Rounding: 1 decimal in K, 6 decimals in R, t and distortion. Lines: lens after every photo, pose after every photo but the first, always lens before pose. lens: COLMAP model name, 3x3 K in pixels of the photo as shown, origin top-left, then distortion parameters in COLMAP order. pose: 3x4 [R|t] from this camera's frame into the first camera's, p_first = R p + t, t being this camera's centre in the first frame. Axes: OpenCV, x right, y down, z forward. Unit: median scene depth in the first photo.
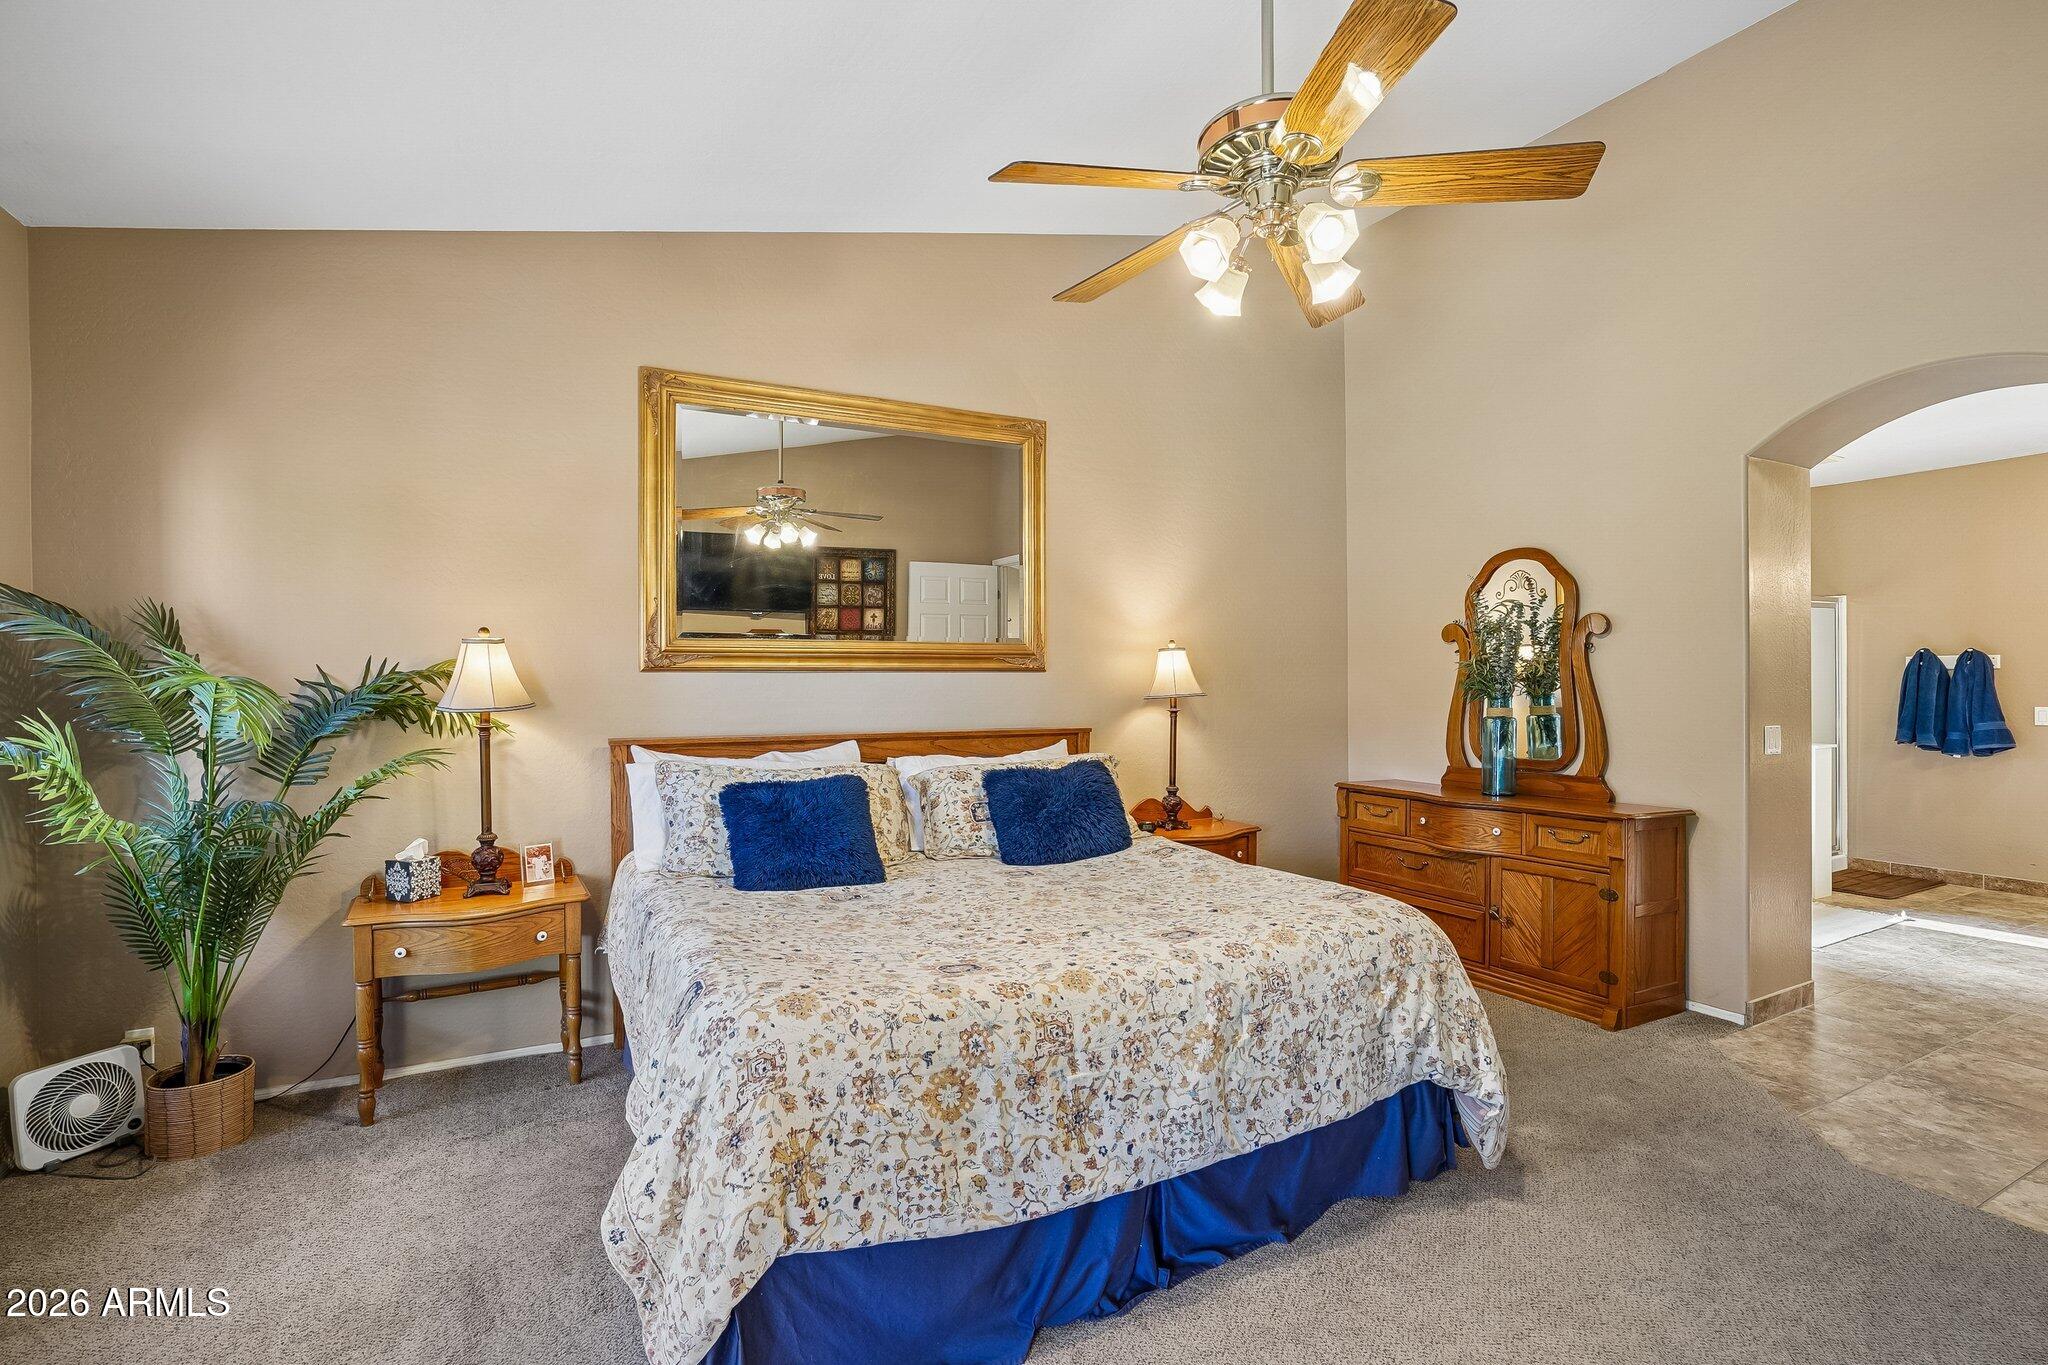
lens RADIAL K [[945.8, 0, 1026.2], [0, 945.8, 686.2], [0, 0, 1]] dist [-0.037994, 0.019595]
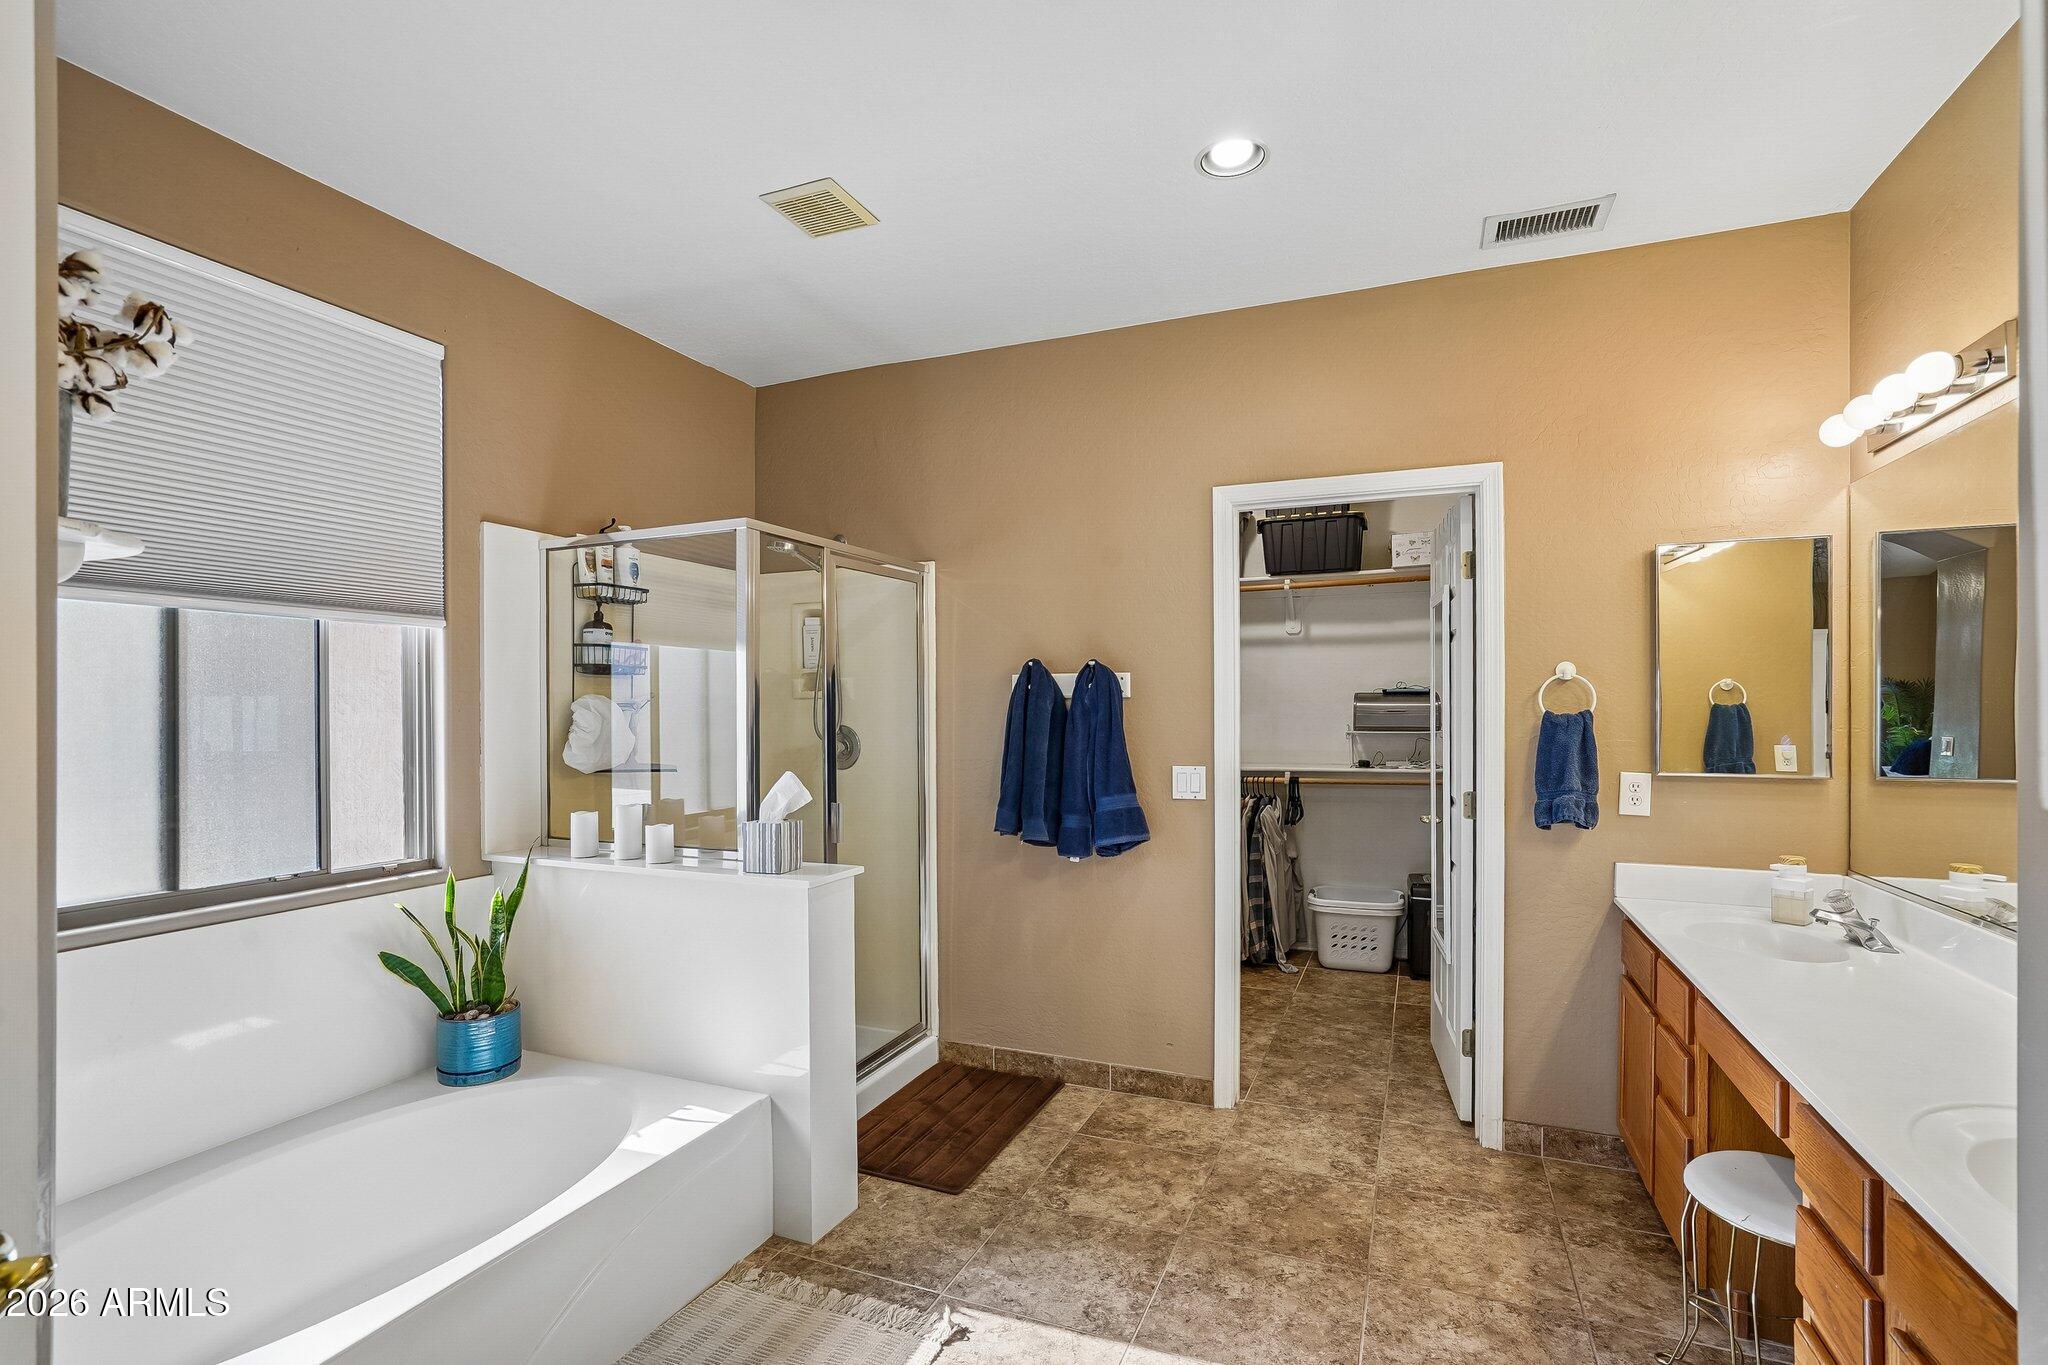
lens RADIAL K [[945.8, 0, 1051.0], [0, 945.8, 721.7], [0, 0, 1]] dist [-0.037994, 0.019595]
pose [[0.765558, -0.009535, 0.643296, 0.637418], [0.002980, 0.999932, 0.011275, -0.010639], [-0.643360, -0.006714, 0.765534, 0.587230]]
